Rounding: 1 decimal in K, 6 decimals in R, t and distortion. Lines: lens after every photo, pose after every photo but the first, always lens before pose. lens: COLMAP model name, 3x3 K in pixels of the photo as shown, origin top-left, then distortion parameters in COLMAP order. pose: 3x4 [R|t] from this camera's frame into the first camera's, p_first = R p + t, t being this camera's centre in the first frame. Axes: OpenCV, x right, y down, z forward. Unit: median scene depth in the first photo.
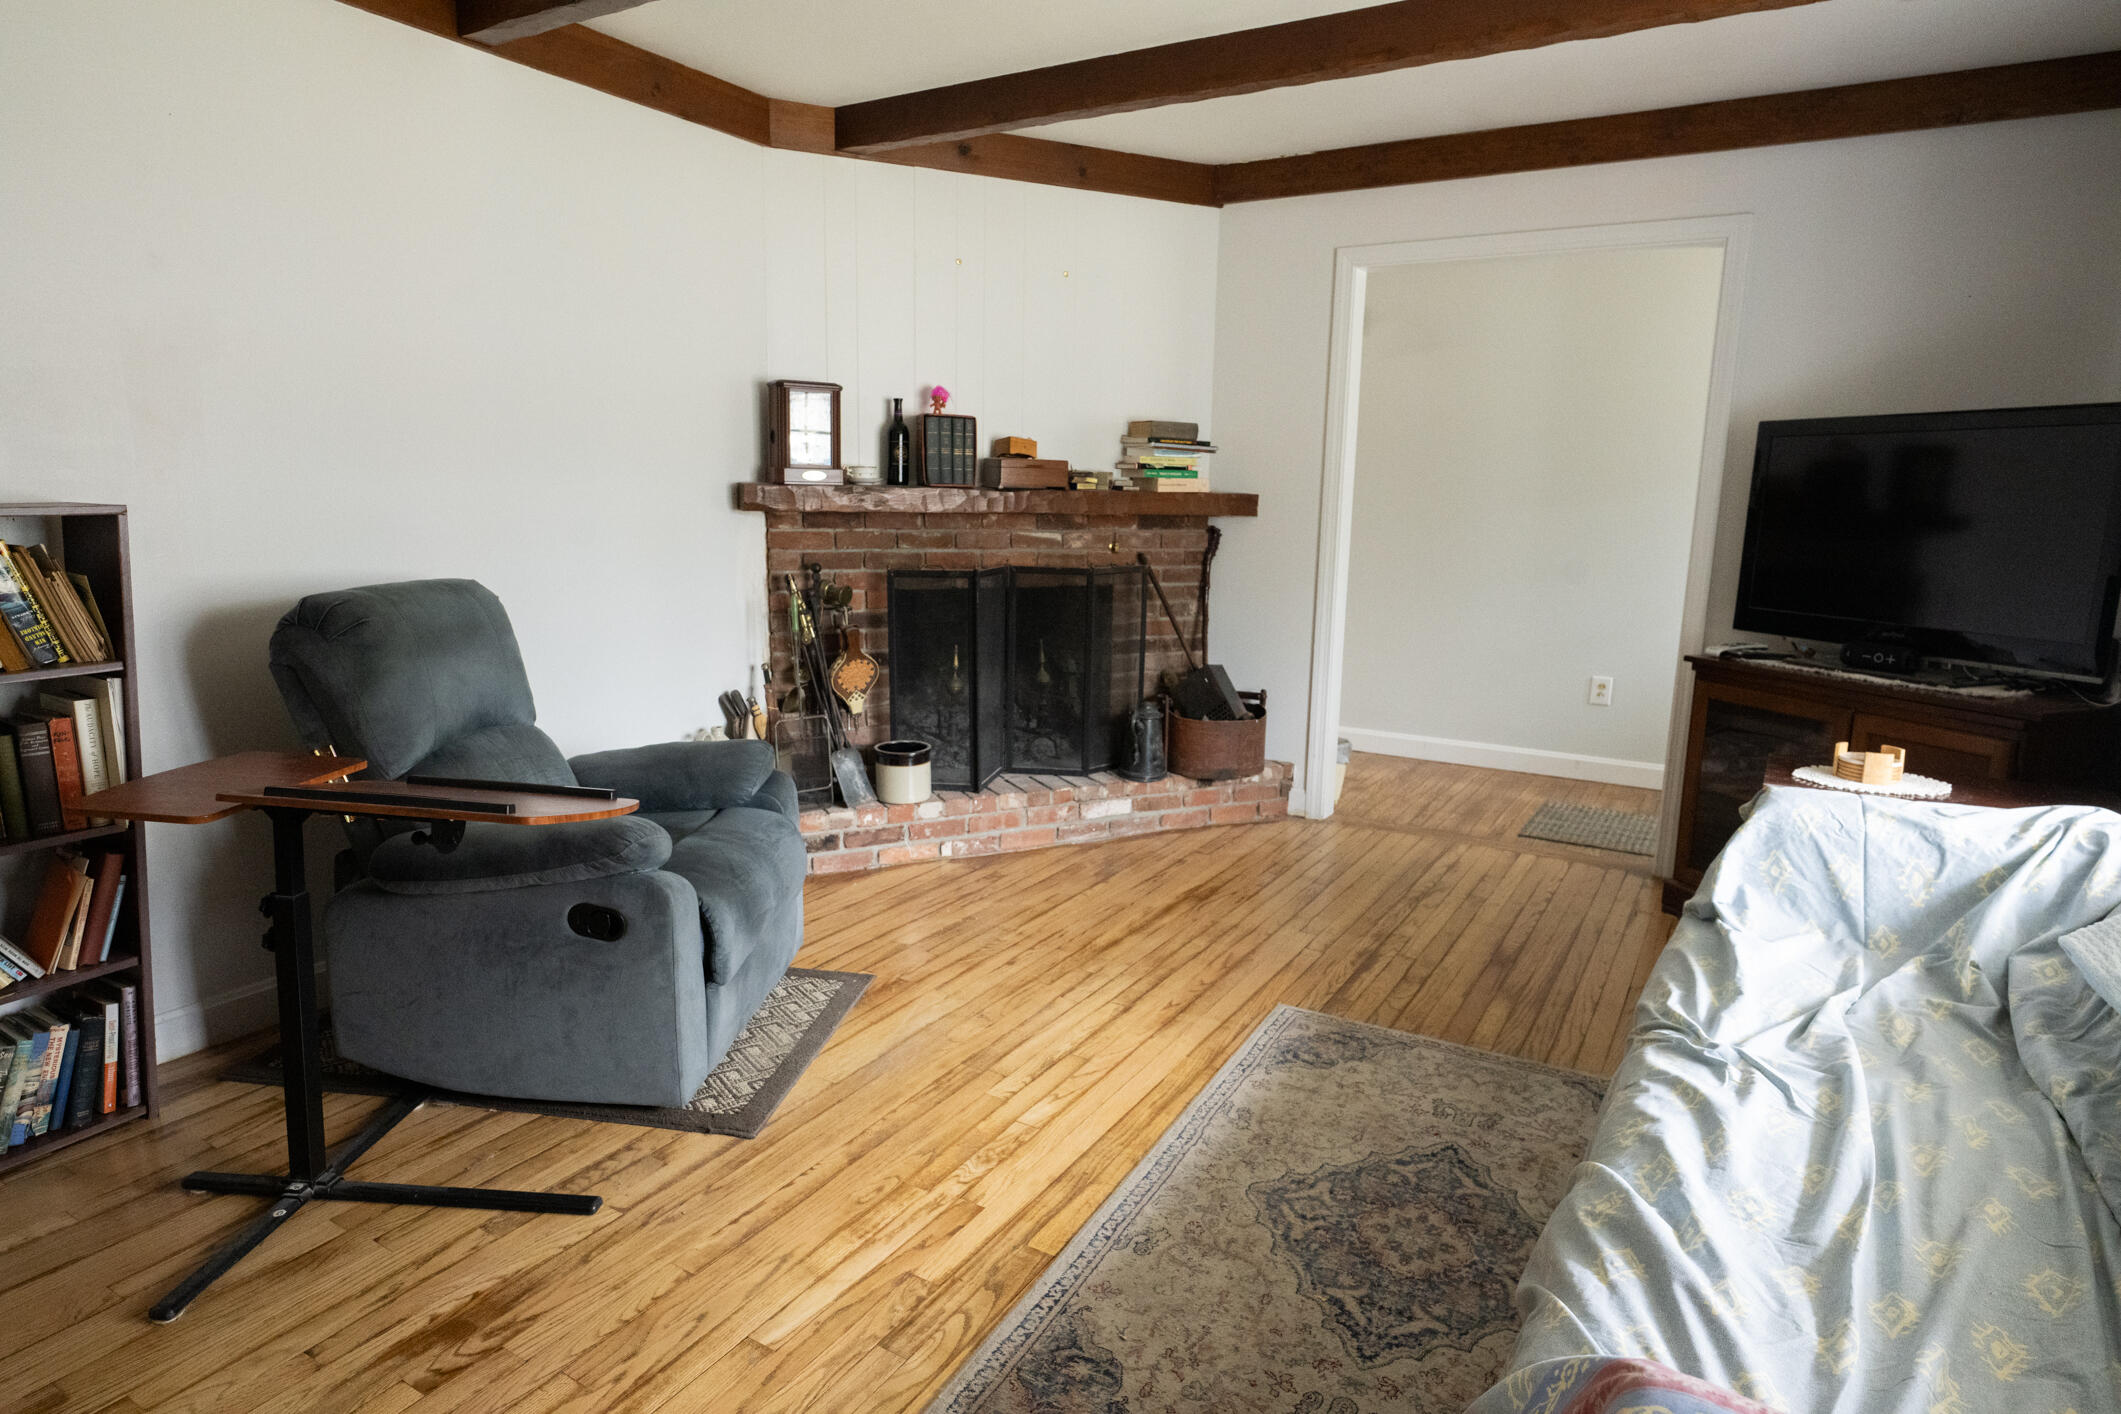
lens RADIAL K [[1193.9, 0, 1071.4], [0, 1193.9, 719.6], [0, 0, 1]] dist [-0.003625, 0.002981]
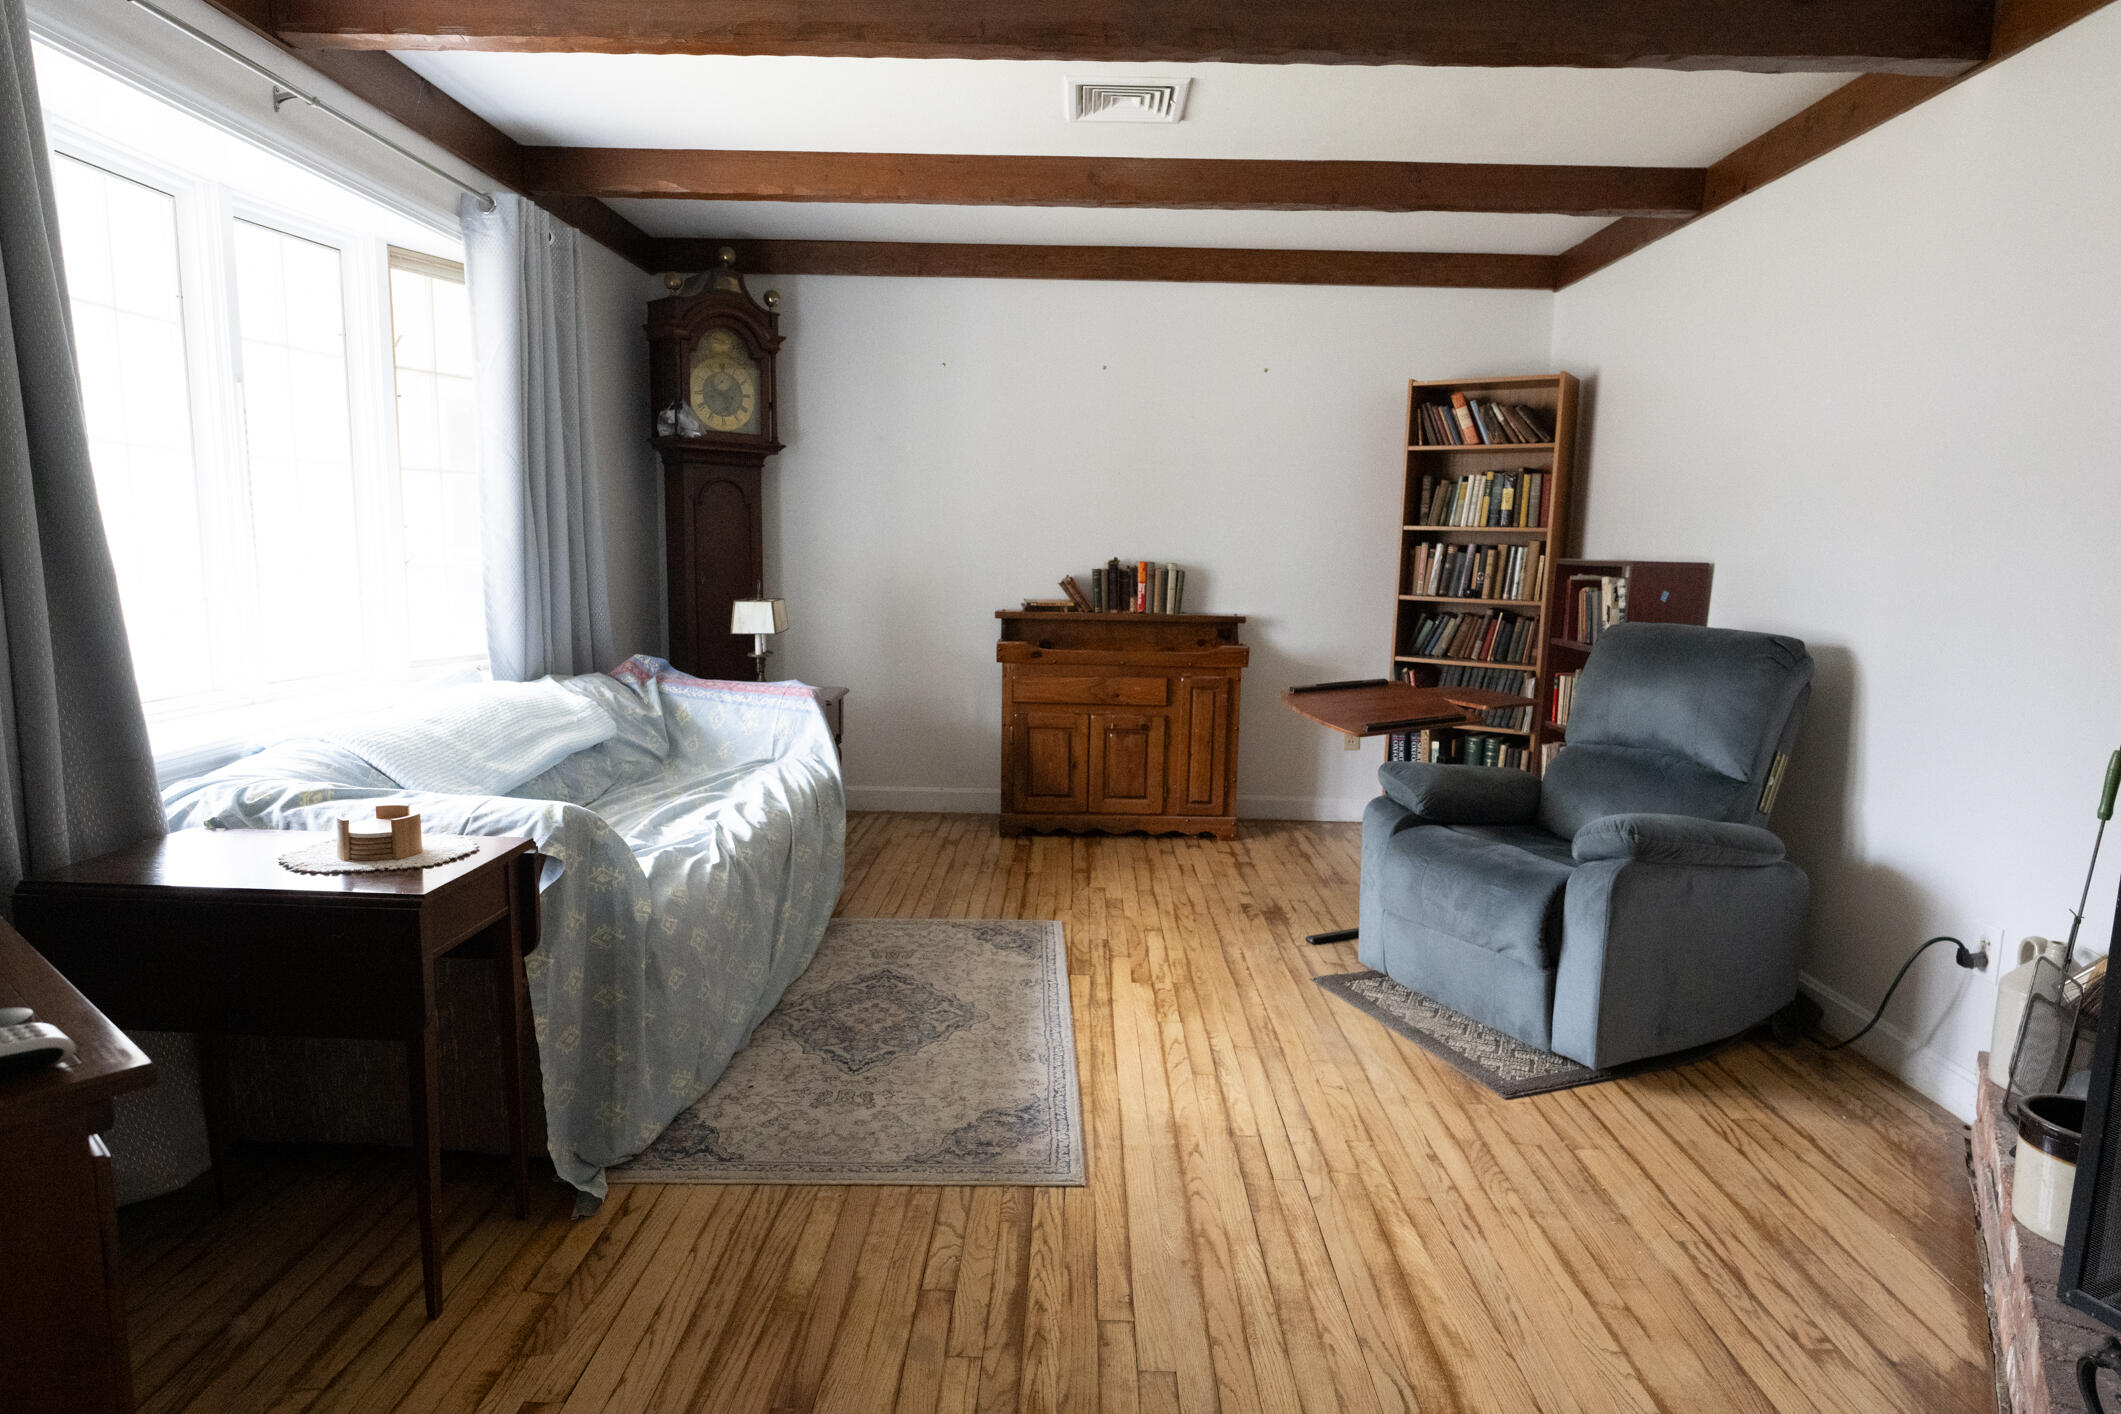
lens RADIAL K [[1193.9, 0, 1033.4], [0, 1193.9, 735.0], [0, 0, 1]] dist [-0.003625, 0.002981]
pose [[-0.879130, 0.039249, -0.474963, 0.544140], [-0.128561, 0.940126, 0.315649, -0.265077], [0.458914, 0.338558, -0.821447, 1.485938]]
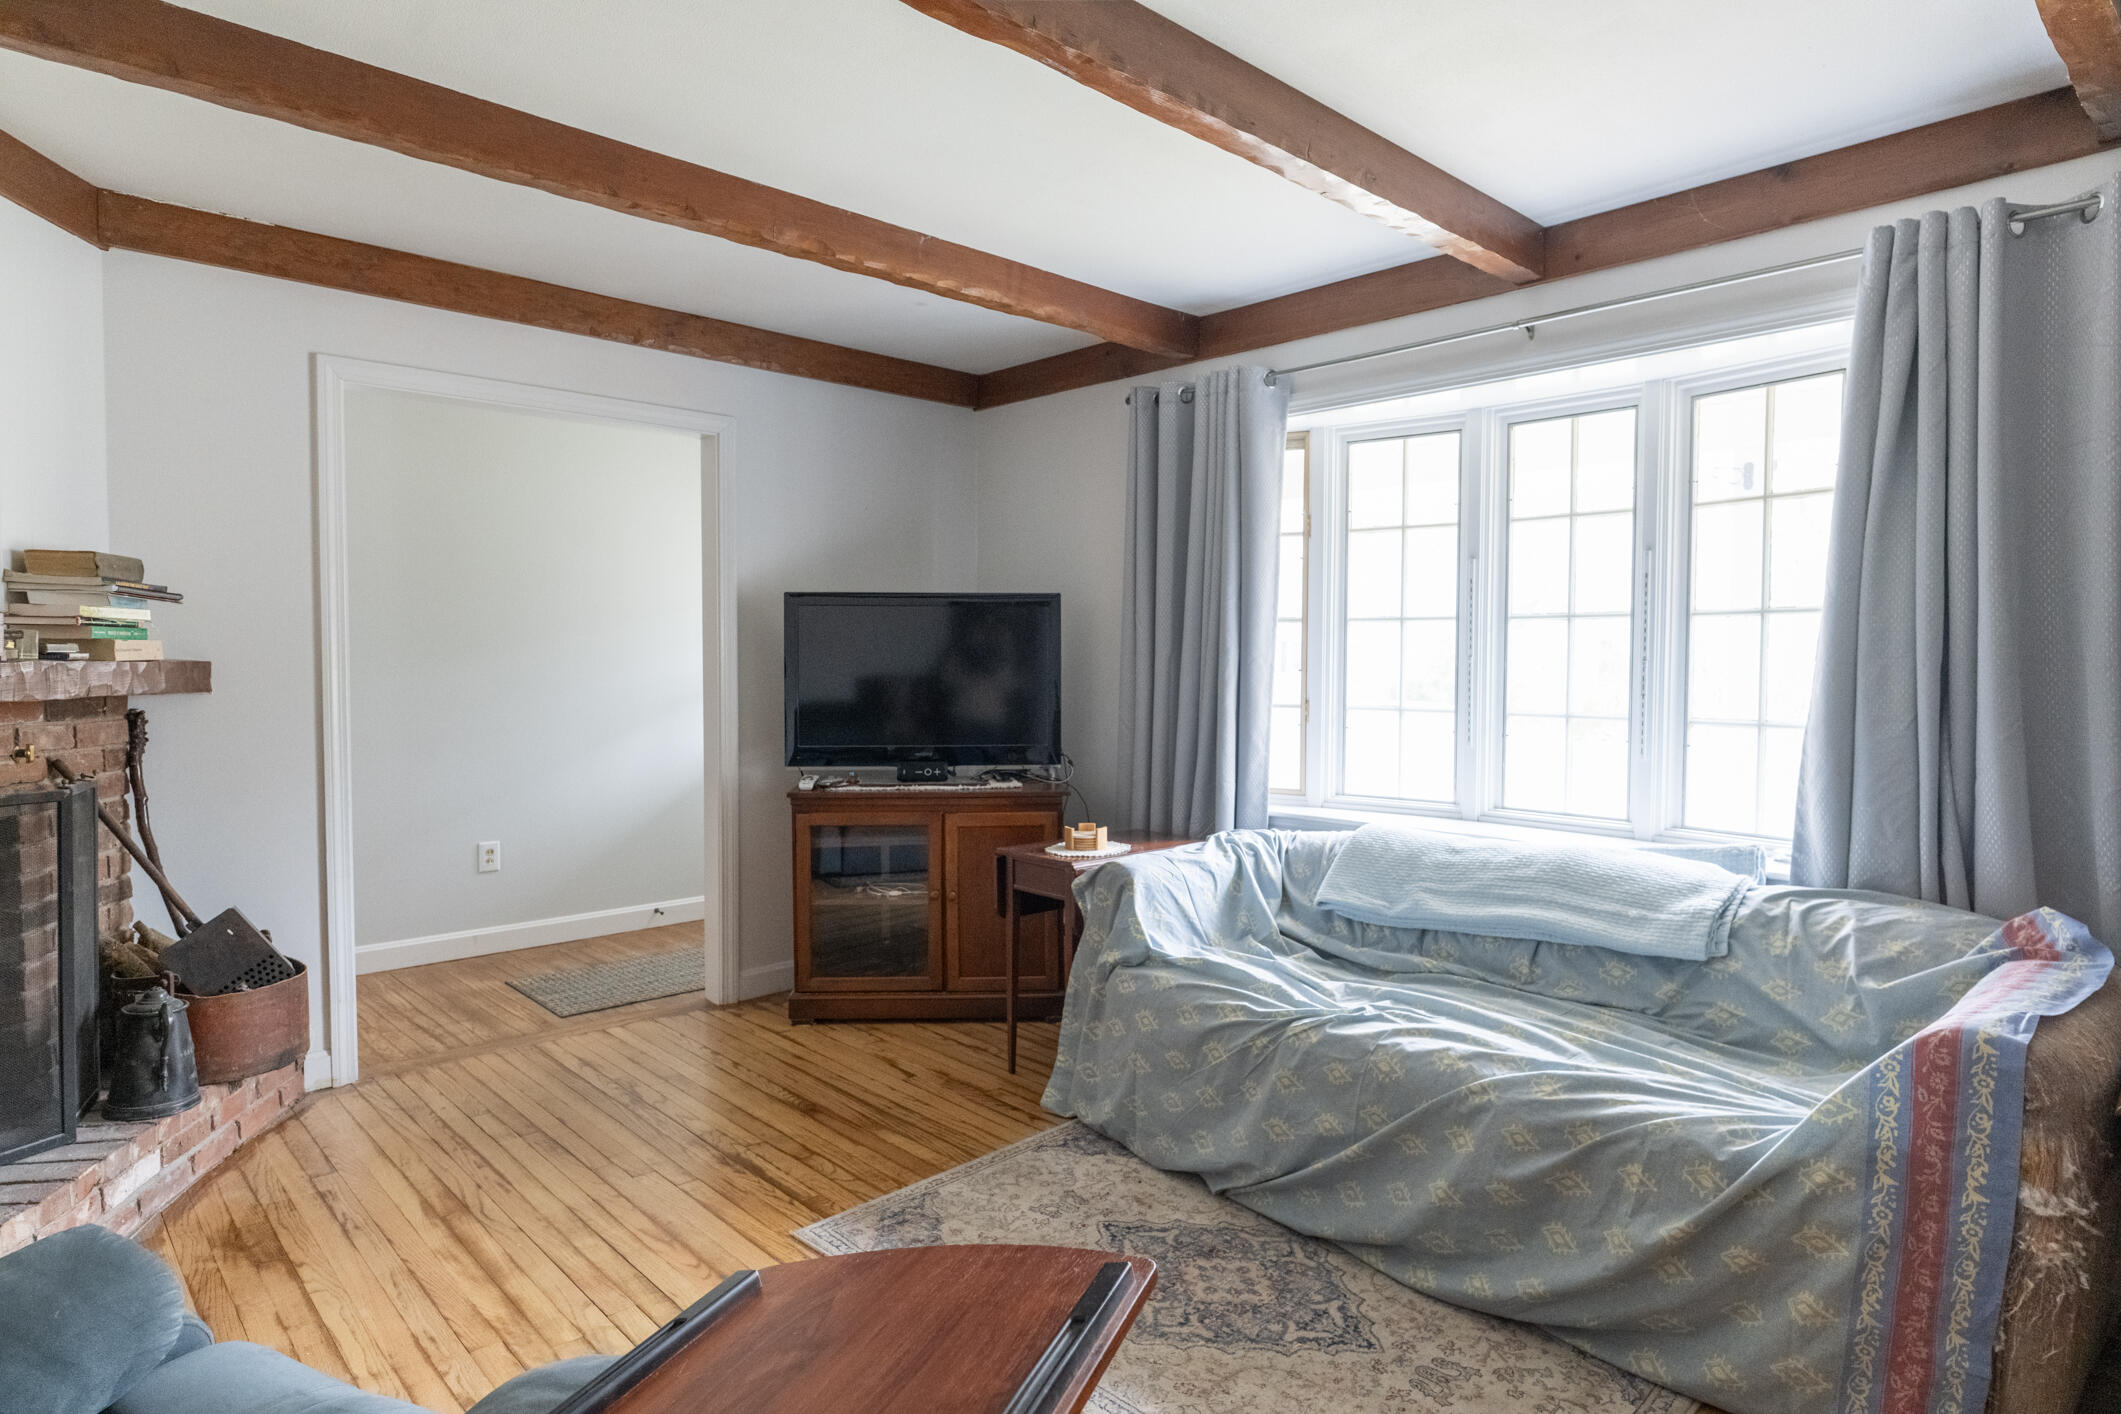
lens RADIAL K [[1193.9, 0, 1072.2], [0, 1193.9, 715.7], [0, 0, 1]] dist [-0.003625, 0.002981]
pose [[0.276181, -0.067462, 0.958735, -0.570950], [0.187339, 0.982179, 0.015145, -0.107088], [-0.942671, 0.175426, 0.283897, 0.480494]]
